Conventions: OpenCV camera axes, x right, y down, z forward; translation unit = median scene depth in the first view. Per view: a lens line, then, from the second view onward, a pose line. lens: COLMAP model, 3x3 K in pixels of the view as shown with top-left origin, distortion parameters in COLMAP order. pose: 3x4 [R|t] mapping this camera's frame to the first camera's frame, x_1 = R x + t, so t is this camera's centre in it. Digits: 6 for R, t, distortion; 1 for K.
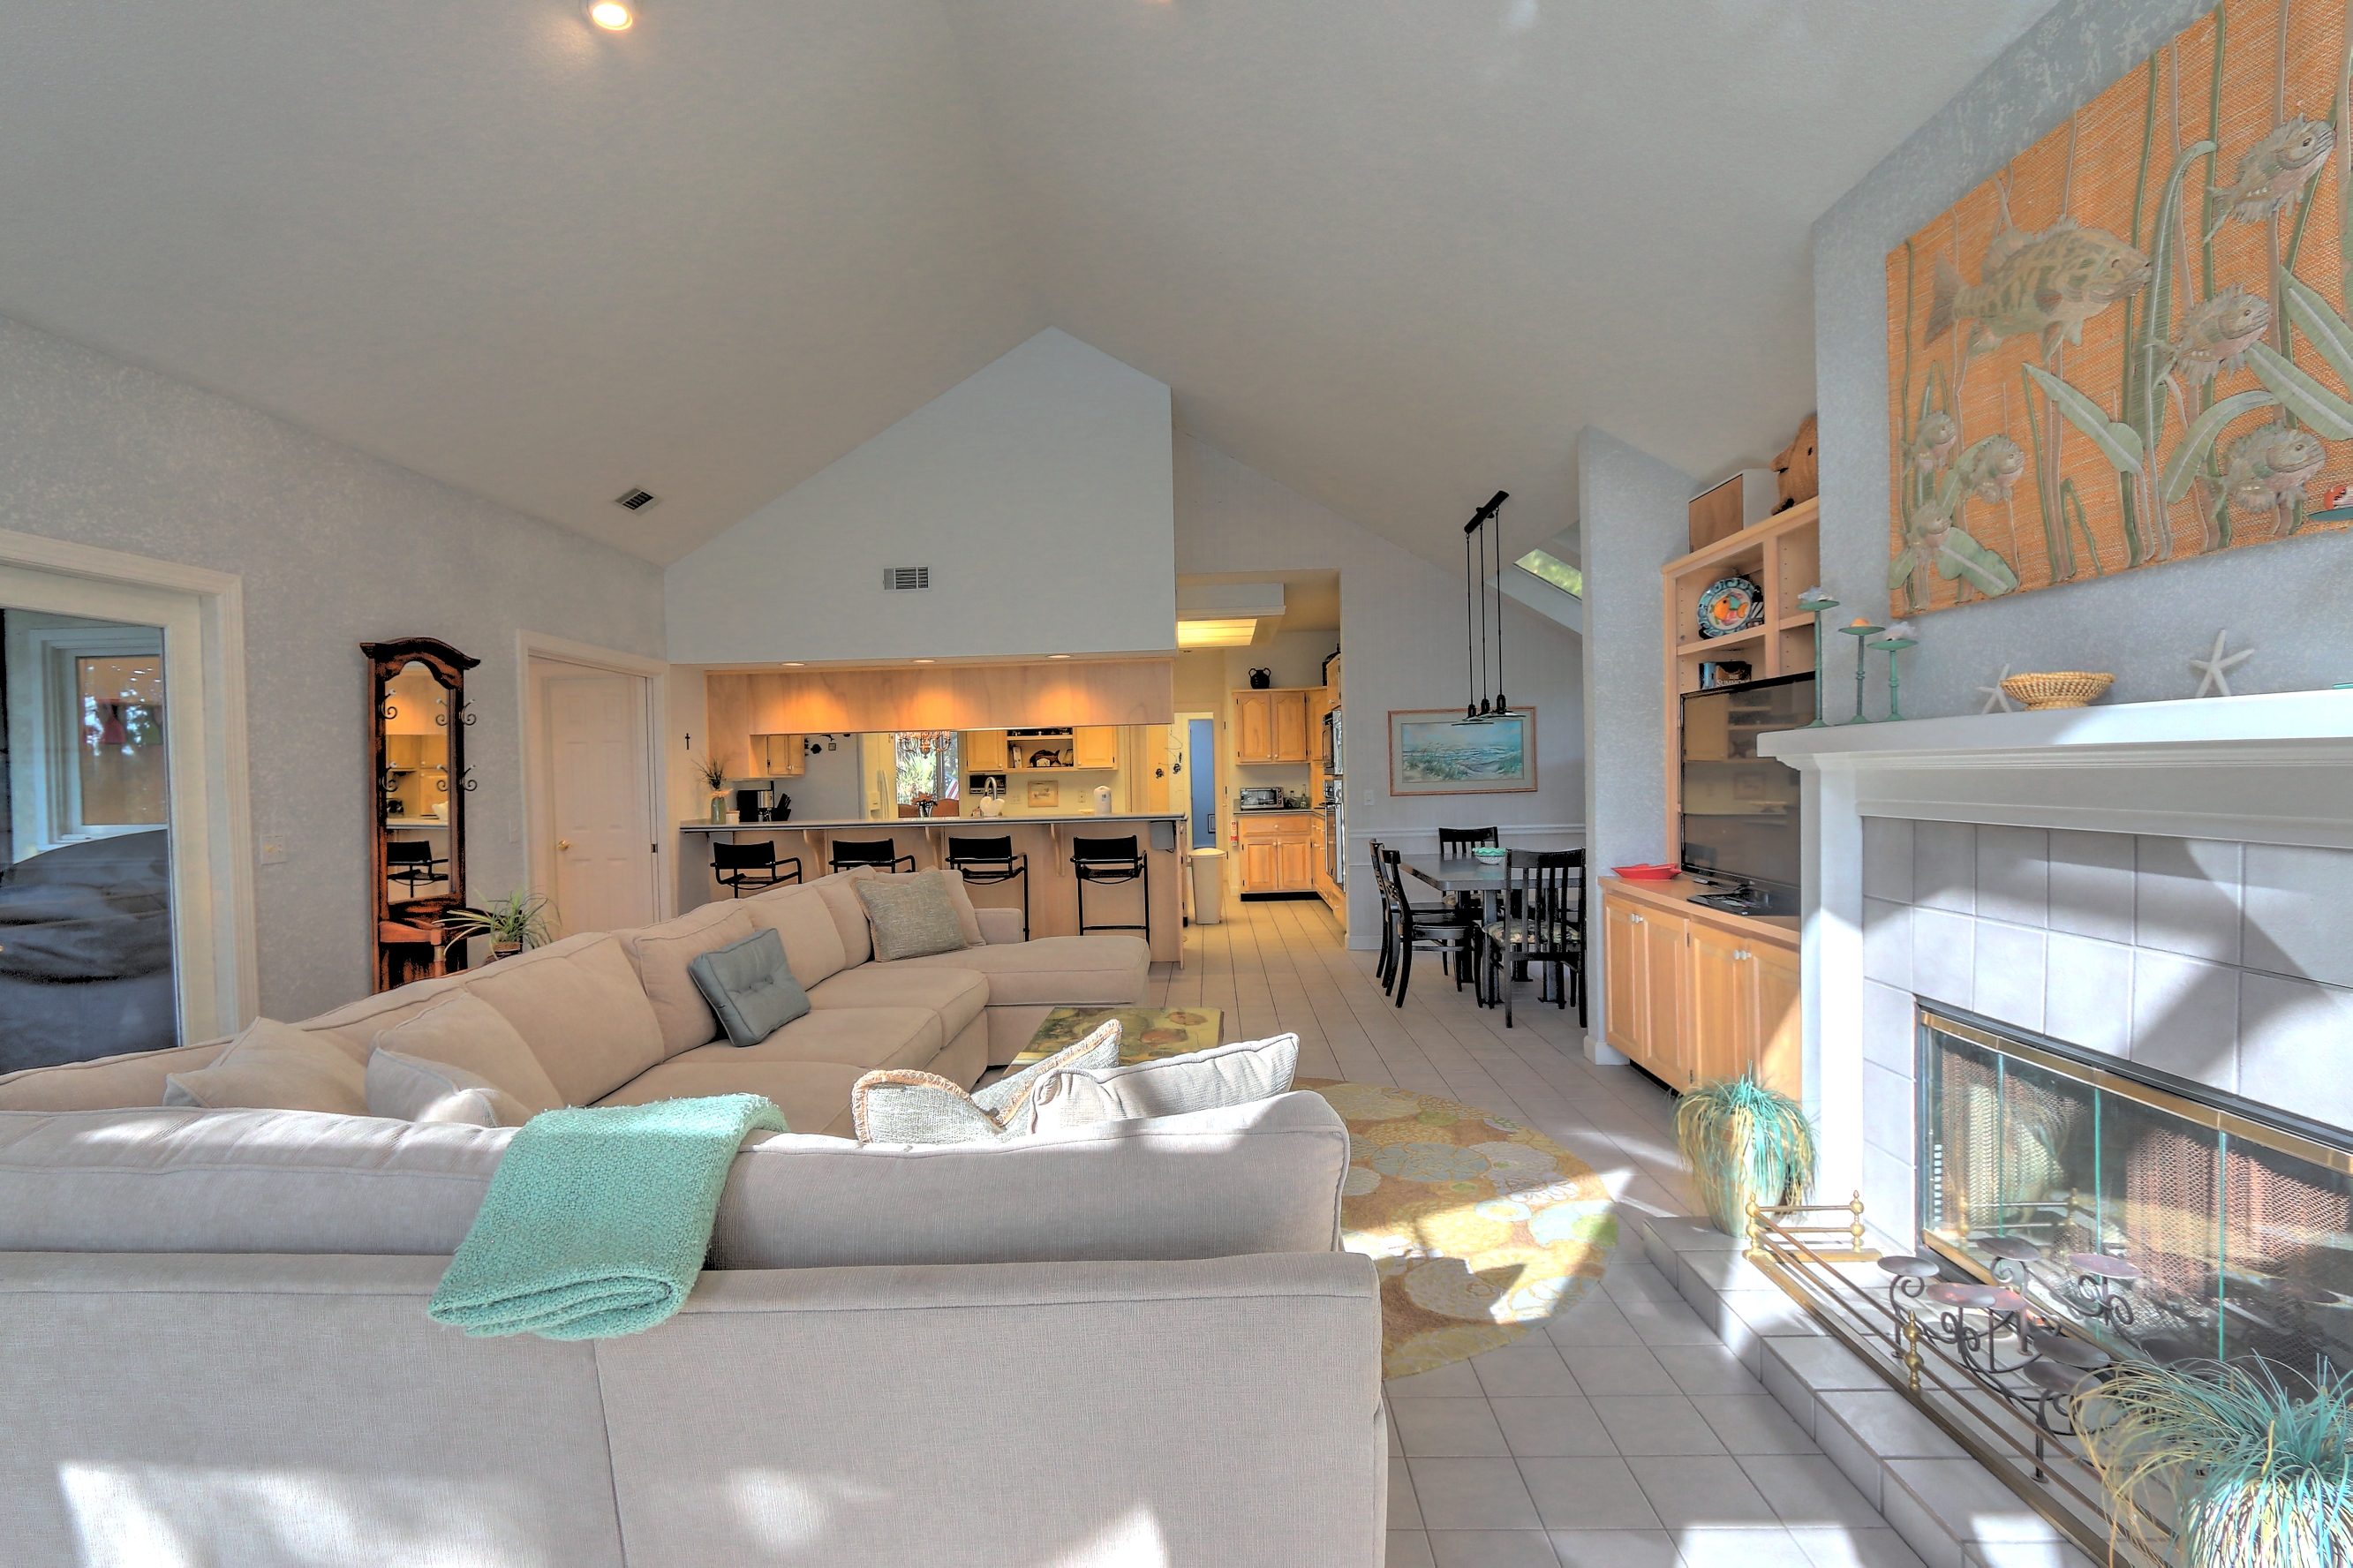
lens RADIAL K [[1074.9, 0, 1121.8], [0, 1074.9, 784.4], [0, 0, 1]] dist [-0.017394, 0.003457]
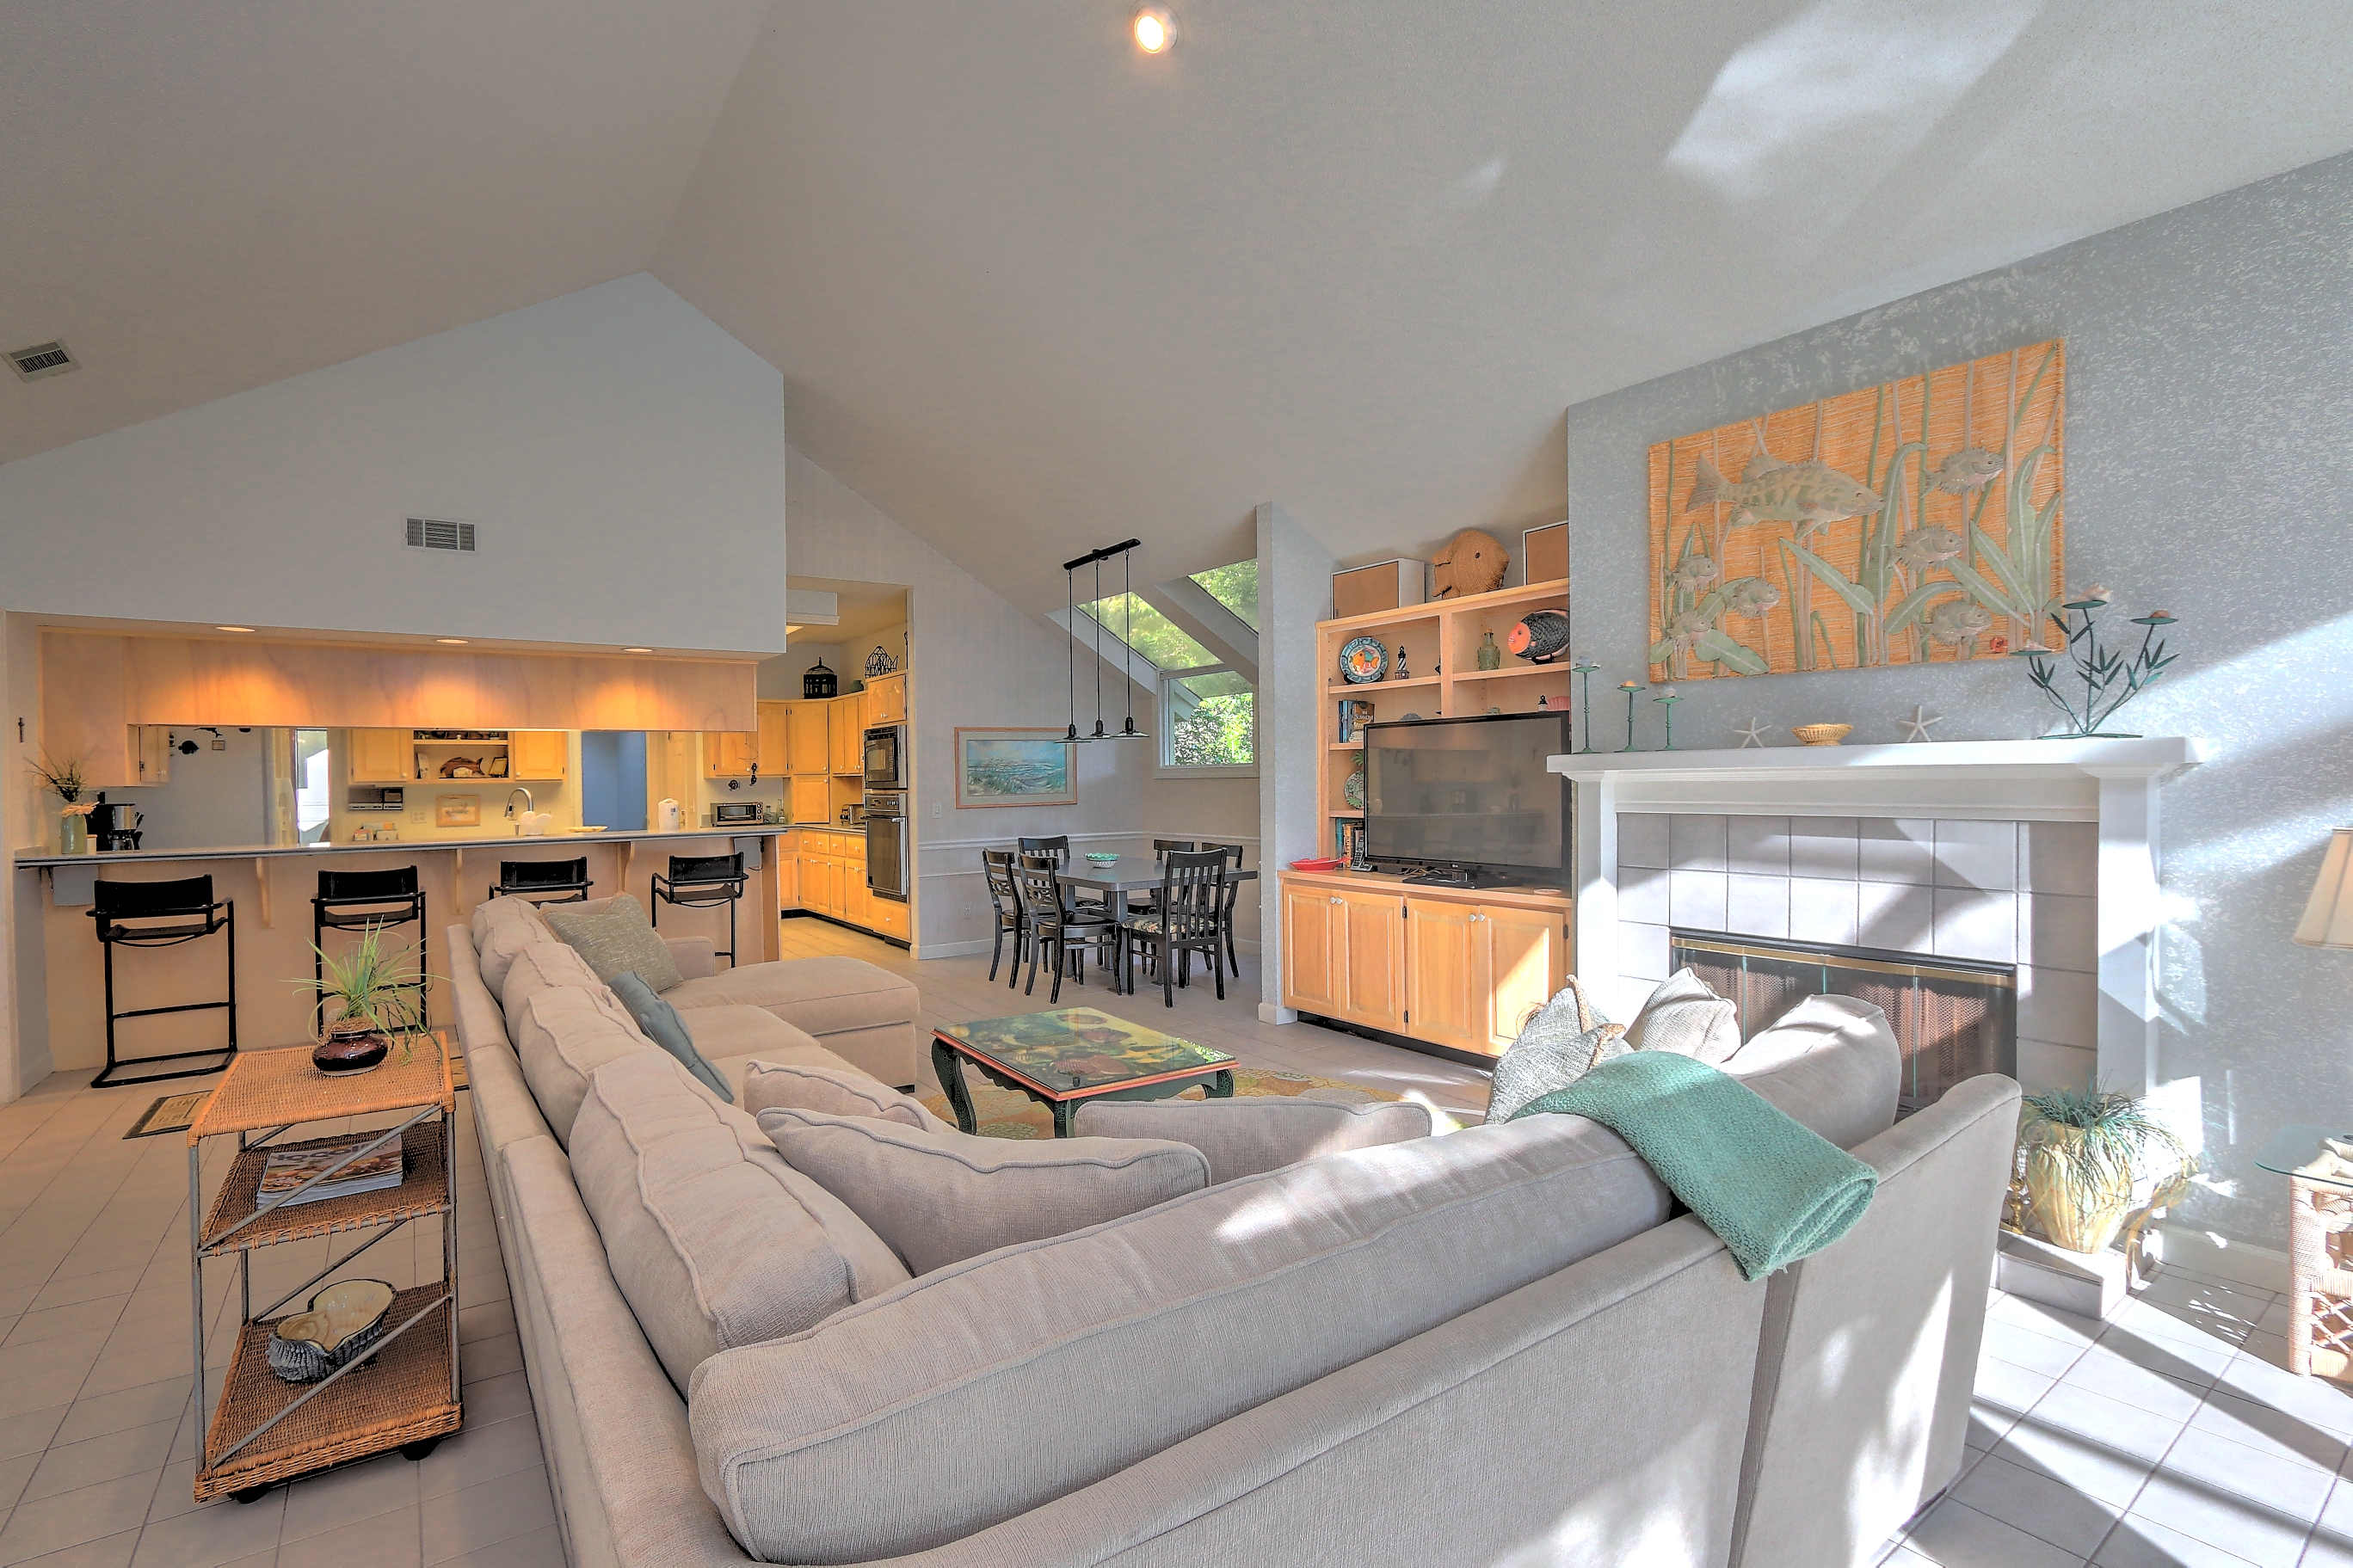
lens RADIAL K [[1074.8, 0, 1115.1], [0, 1074.8, 791.0], [0, 0, 1]] dist [-0.017394, 0.003457]
pose [[0.800825, 0.006311, 0.598865, -0.820140], [0.000484, 0.999937, -0.011186, 0.016385], [-0.598898, 0.009247, 0.800772, 0.235071]]
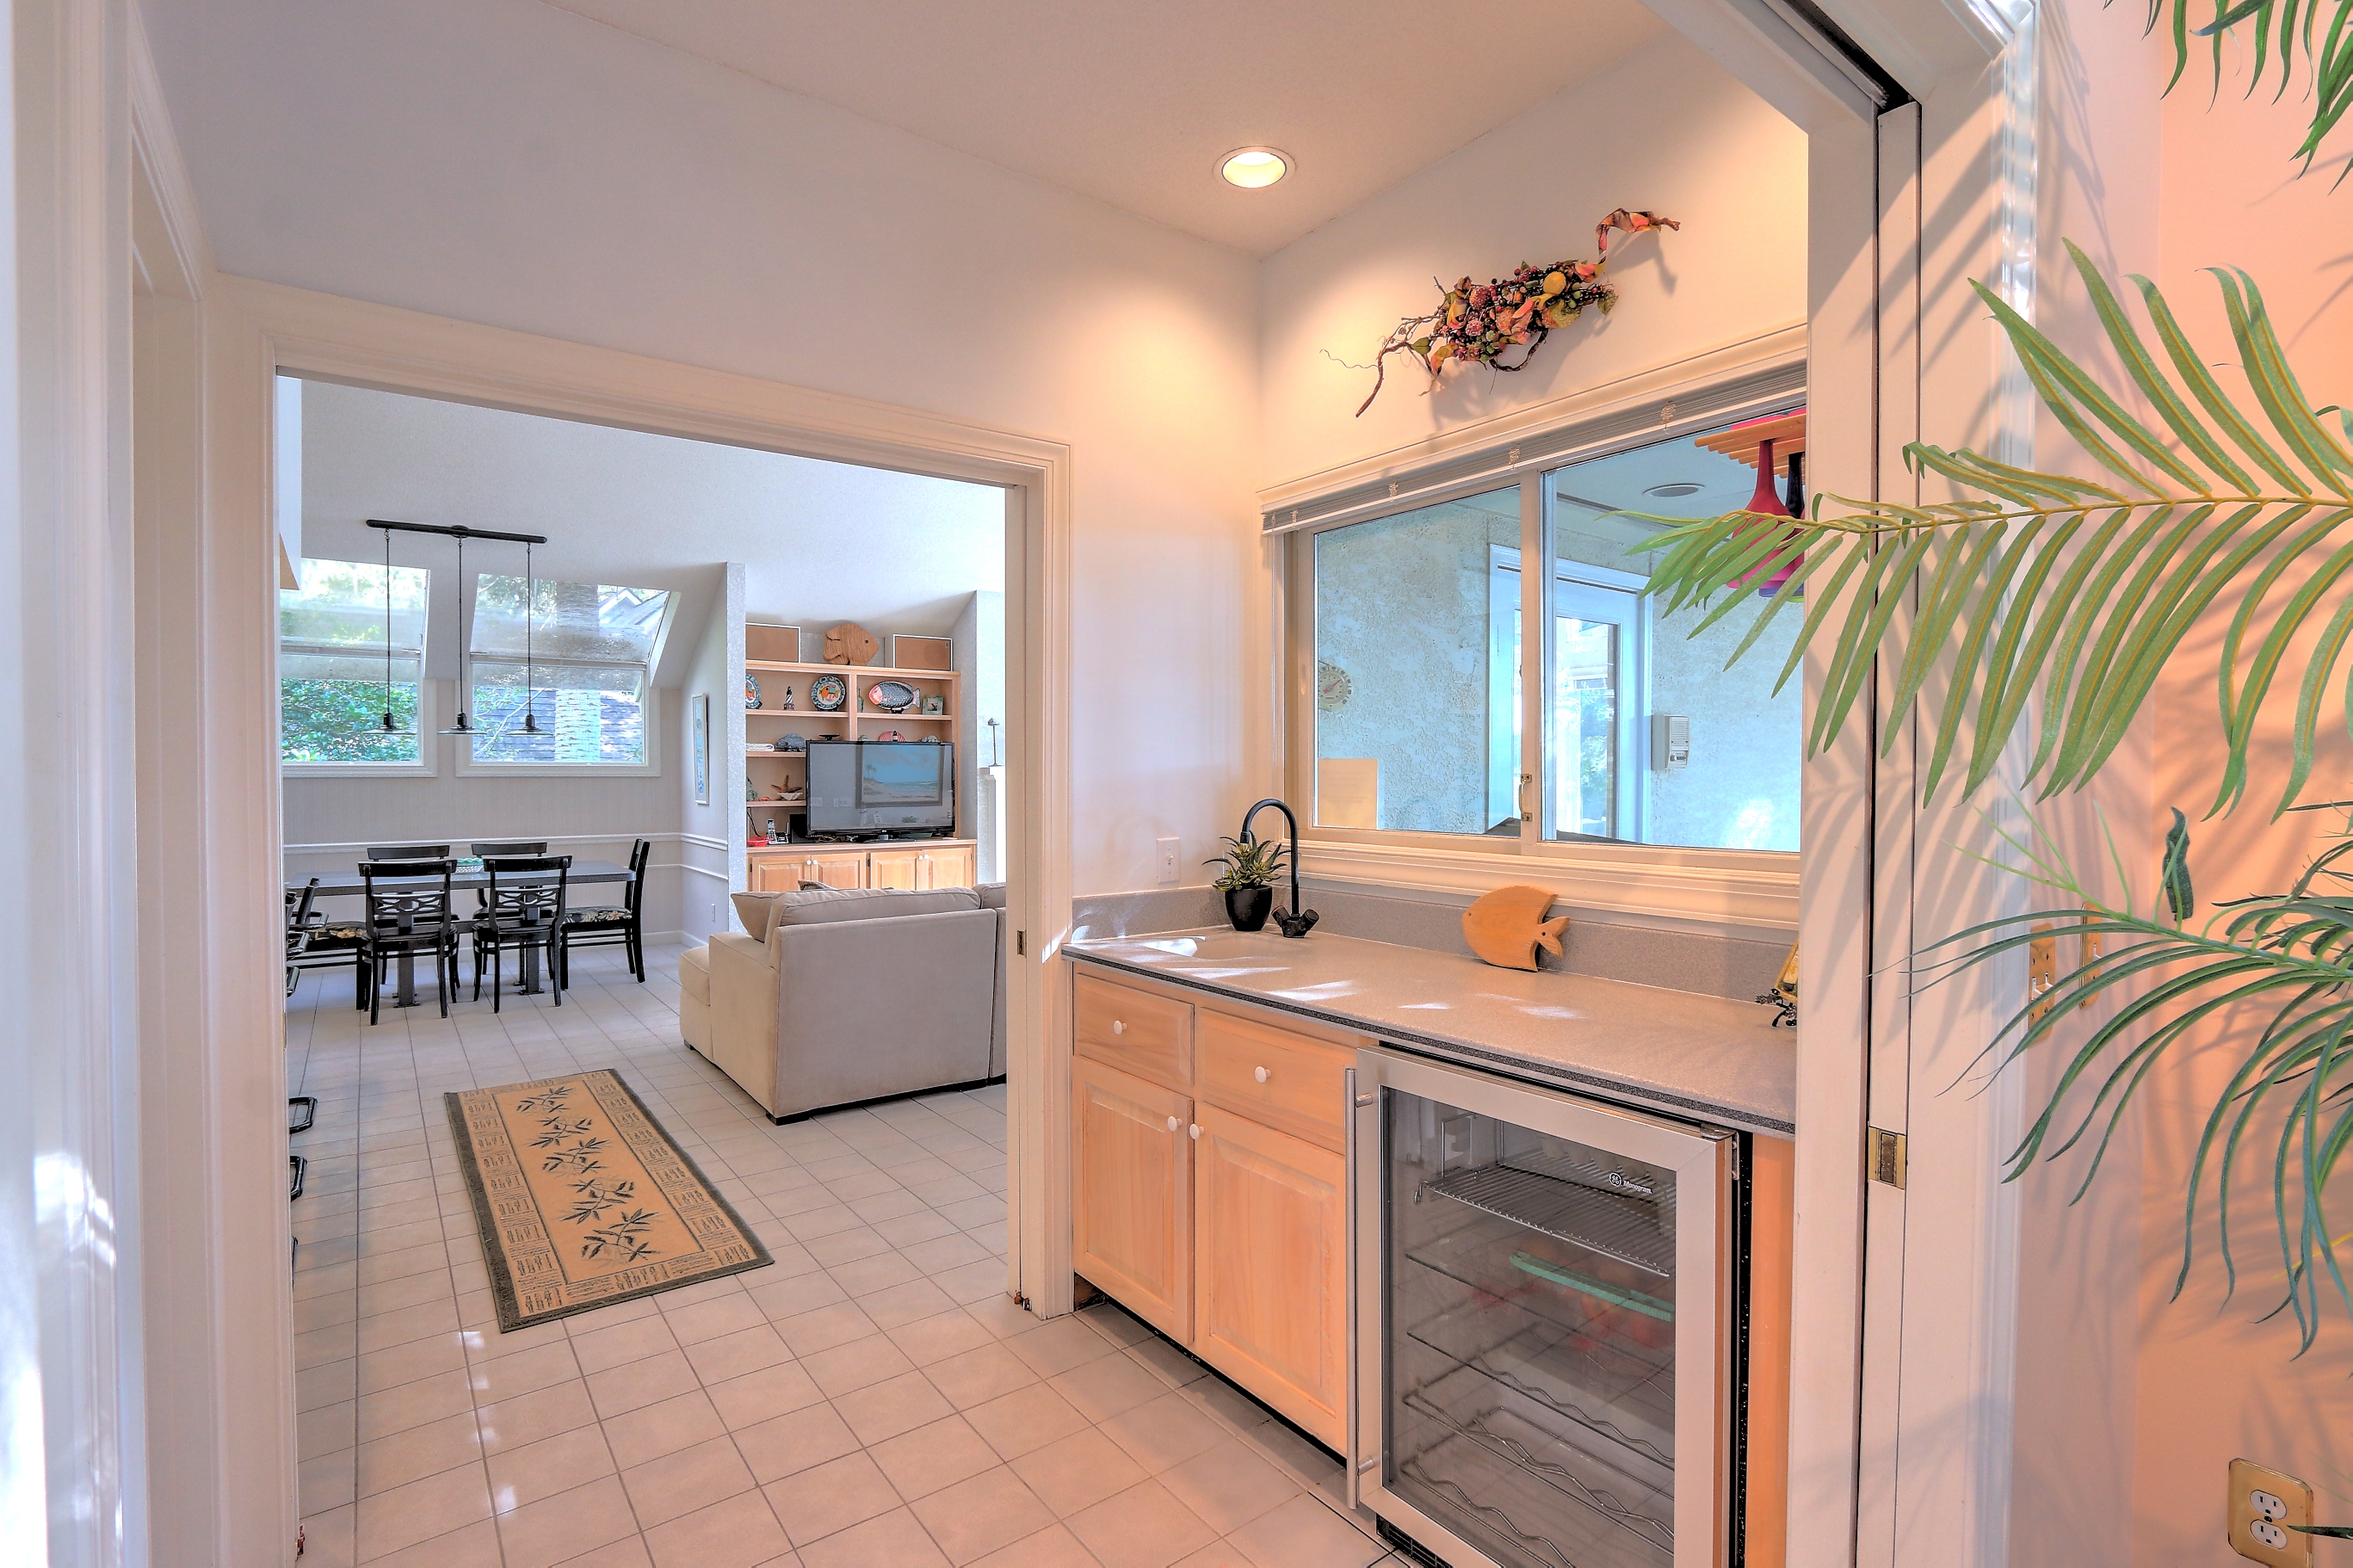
lens RADIAL K [[1074.9, 0, 1178.2], [0, 1074.9, 783.4], [0, 0, 1]] dist [-0.017394, 0.003457]
pose [[-0.630958, 0.006643, 0.775789, -2.199989], [0.016793, 0.999846, 0.005096, -0.013627], [-0.775635, 0.016243, -0.630972, 2.731522]]
